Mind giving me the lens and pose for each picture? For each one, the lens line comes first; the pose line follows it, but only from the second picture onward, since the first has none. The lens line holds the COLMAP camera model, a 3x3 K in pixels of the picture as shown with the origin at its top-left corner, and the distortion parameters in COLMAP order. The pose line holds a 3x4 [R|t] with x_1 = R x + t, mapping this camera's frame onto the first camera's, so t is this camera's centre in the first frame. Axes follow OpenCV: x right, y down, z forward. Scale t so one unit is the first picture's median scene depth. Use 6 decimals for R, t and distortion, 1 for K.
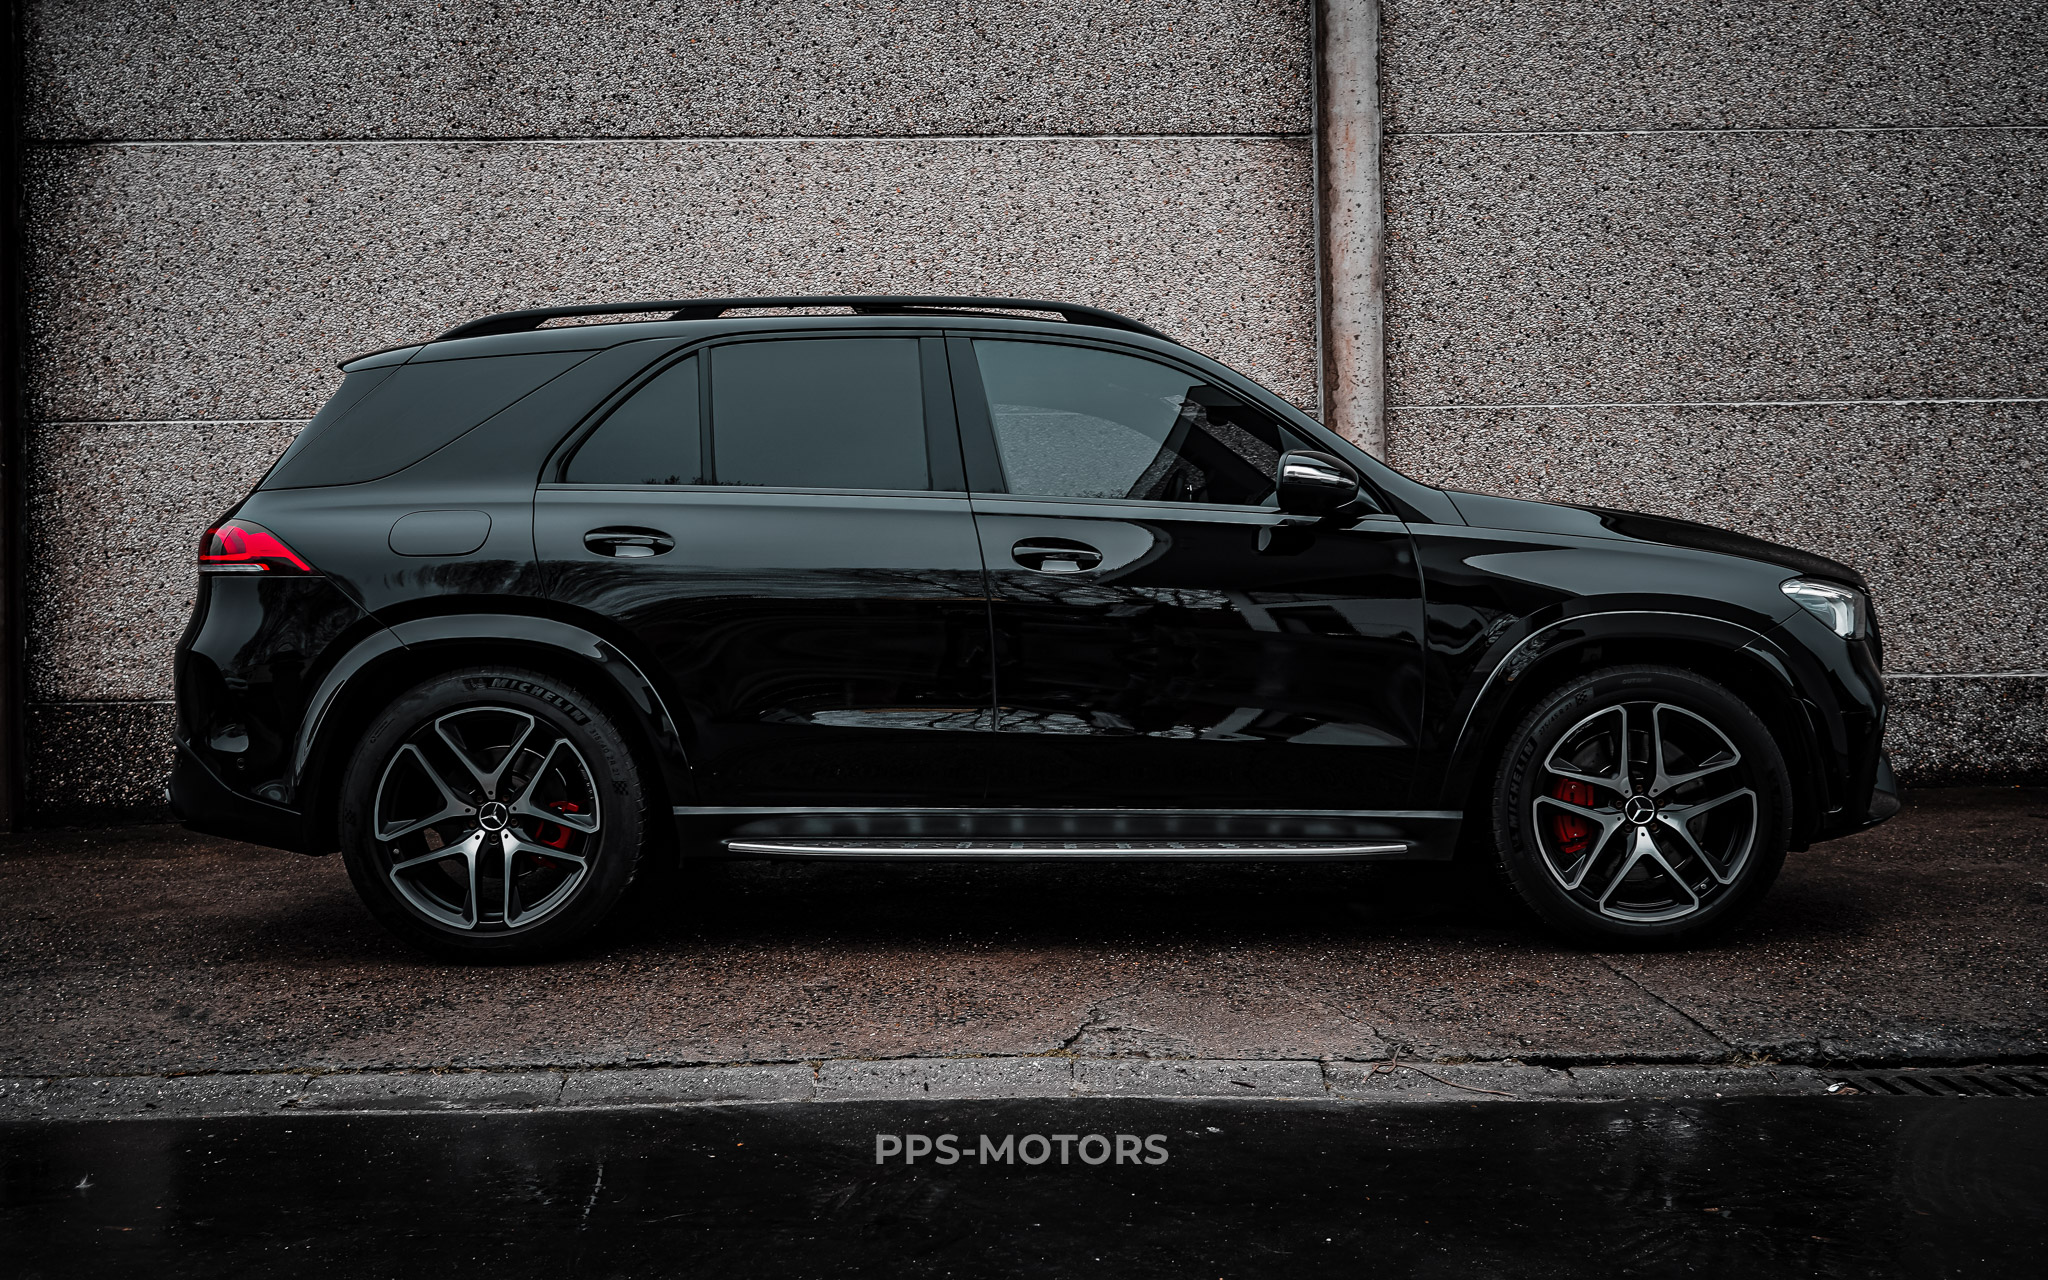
lens RADIAL K [[1749.1, 0, 1029.5], [0, 1749.1, 610.8], [0, 0, 1]] dist [0.004534, 0.004459]
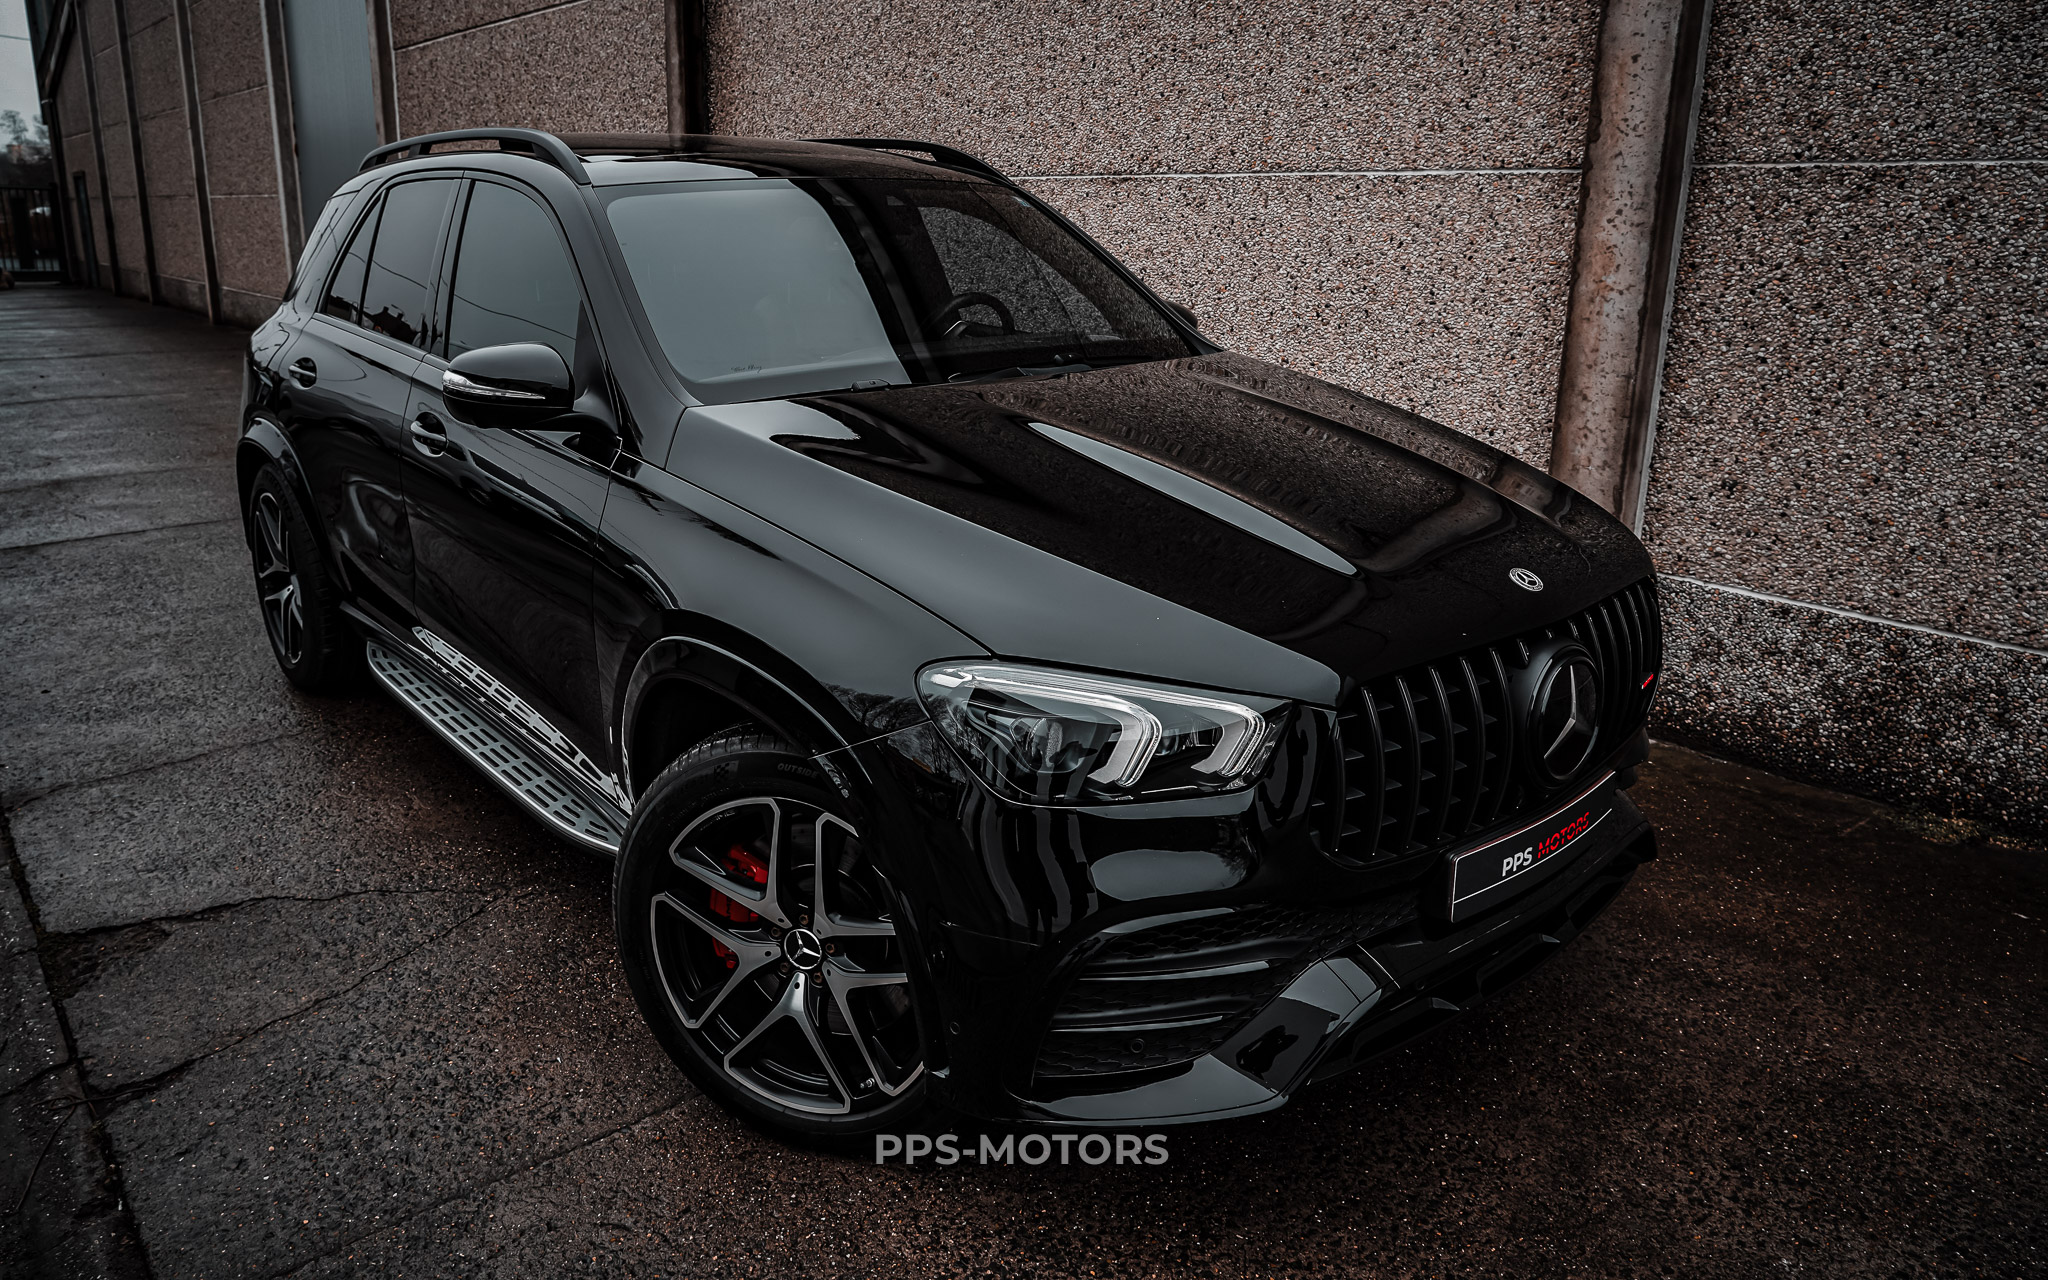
lens RADIAL K [[1380.8, 0, 1025.6], [0, 1380.8, 593.6], [0, 0, 1]] dist [-0.036600, 0.020473]
pose [[0.634389, 0.224919, -0.739569, 0.461679], [-0.027847, 0.962763, 0.268910, -0.092464], [0.772512, -0.149999, 0.617029, 0.464313]]
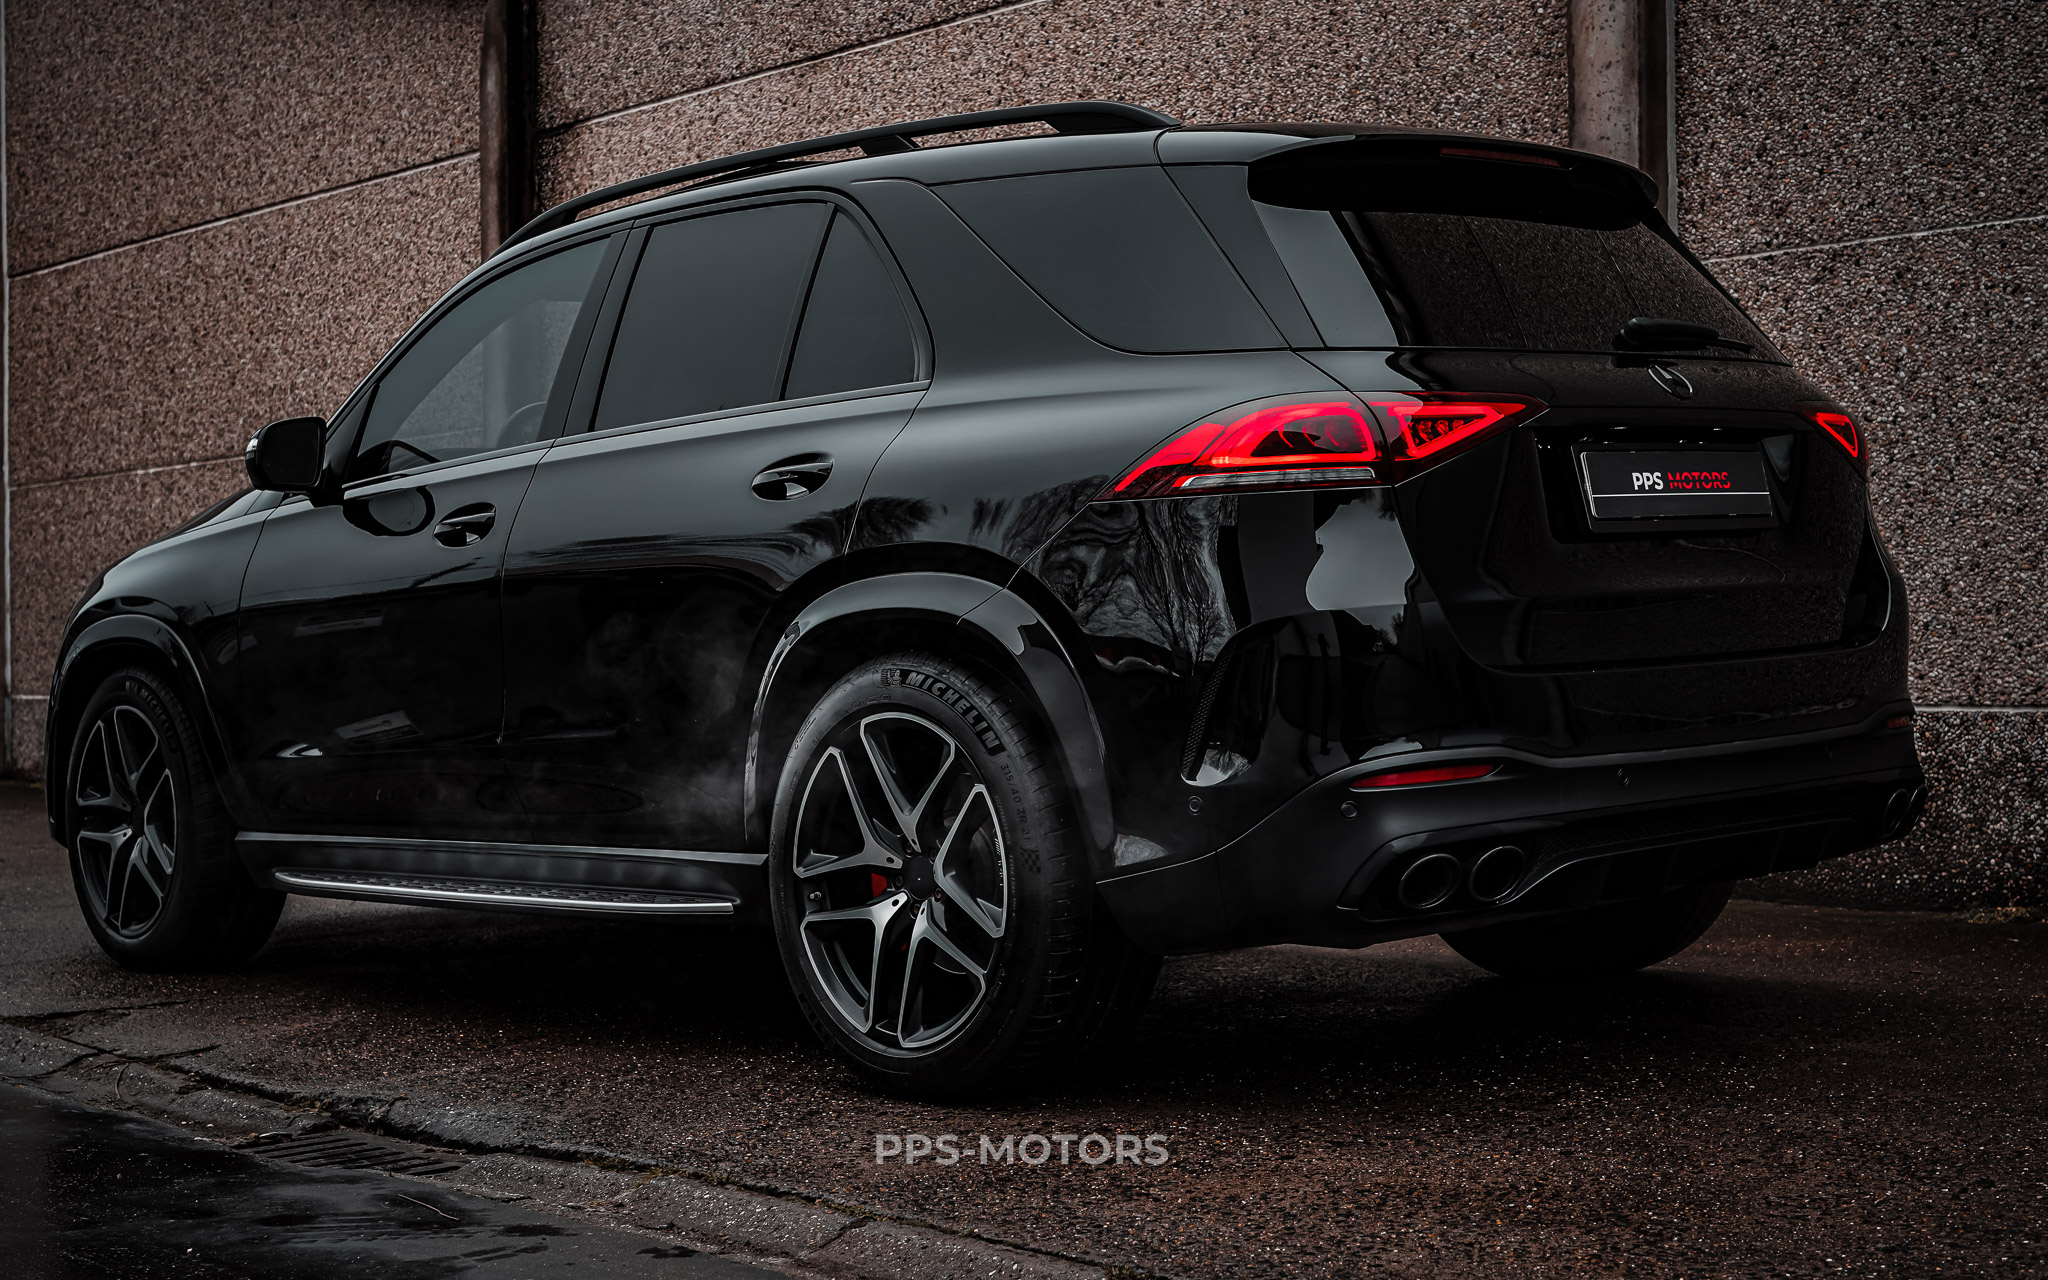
lens RADIAL K [[2861.4, 0, 1027.8], [0, 2861.4, 605.0], [0, 0, 1]] dist [0.027380, -0.066729]
pose [[0.641899, -0.006661, -0.766760, 0.836808], [0.009328, 0.999956, -0.000878, 0.003652], [0.766732, -0.006588, 0.641933, 0.166911]]
